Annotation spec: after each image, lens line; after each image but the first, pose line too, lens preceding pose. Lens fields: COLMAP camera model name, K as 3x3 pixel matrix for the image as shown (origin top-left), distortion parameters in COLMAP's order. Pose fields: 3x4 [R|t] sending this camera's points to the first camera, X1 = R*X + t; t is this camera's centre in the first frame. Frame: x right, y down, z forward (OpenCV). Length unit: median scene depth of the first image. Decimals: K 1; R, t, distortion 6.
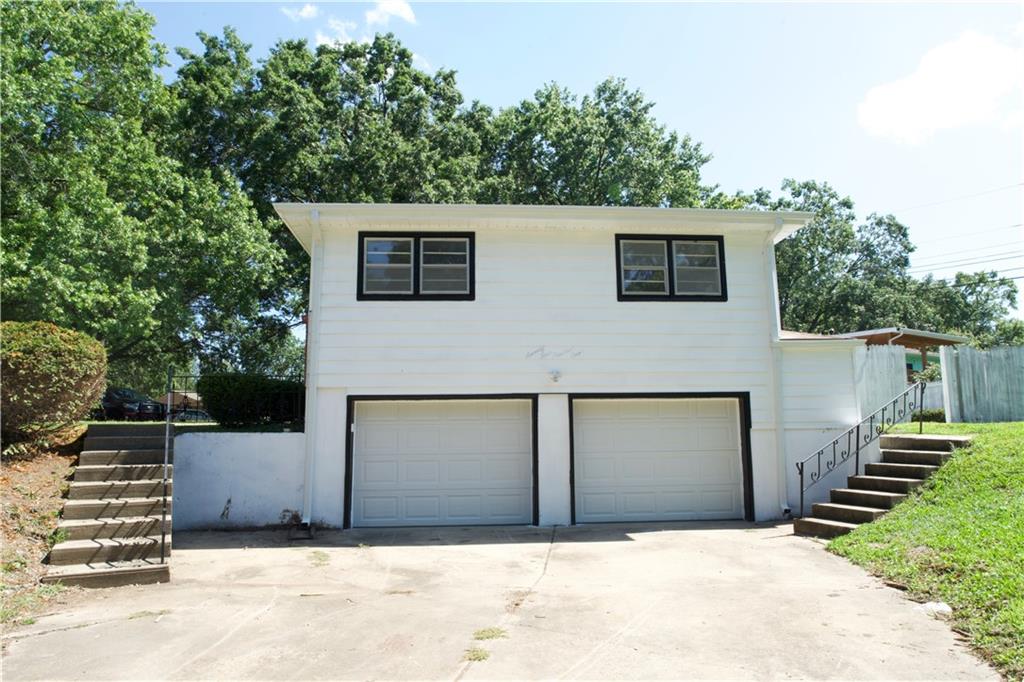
lens RADIAL K [[661.7, 0, 512.0], [0, 661.7, 341.0], [0, 0, 1]] dist [-0.058656, 0.001038]
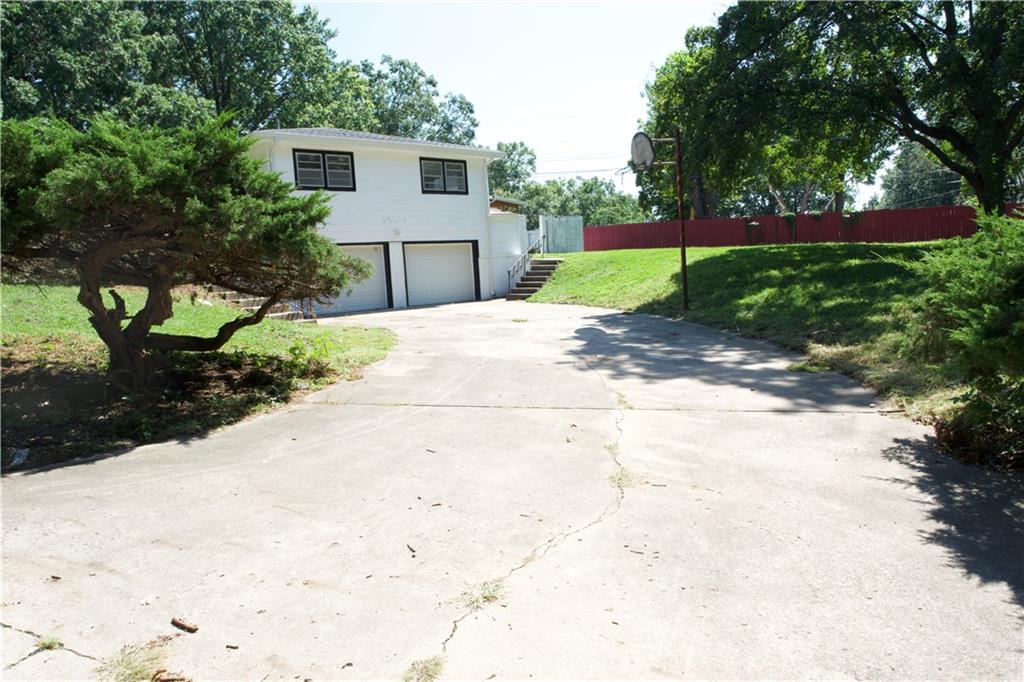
lens RADIAL K [[661.7, 0, 512.0], [0, 661.7, 341.0], [0, 0, 1]] dist [-0.058656, 0.001038]
pose [[0.793605, -0.103189, 0.599619, -0.823677], [-0.039258, 0.974775, 0.219709, -0.072509], [-0.607165, -0.197902, 0.769536, -0.726085]]
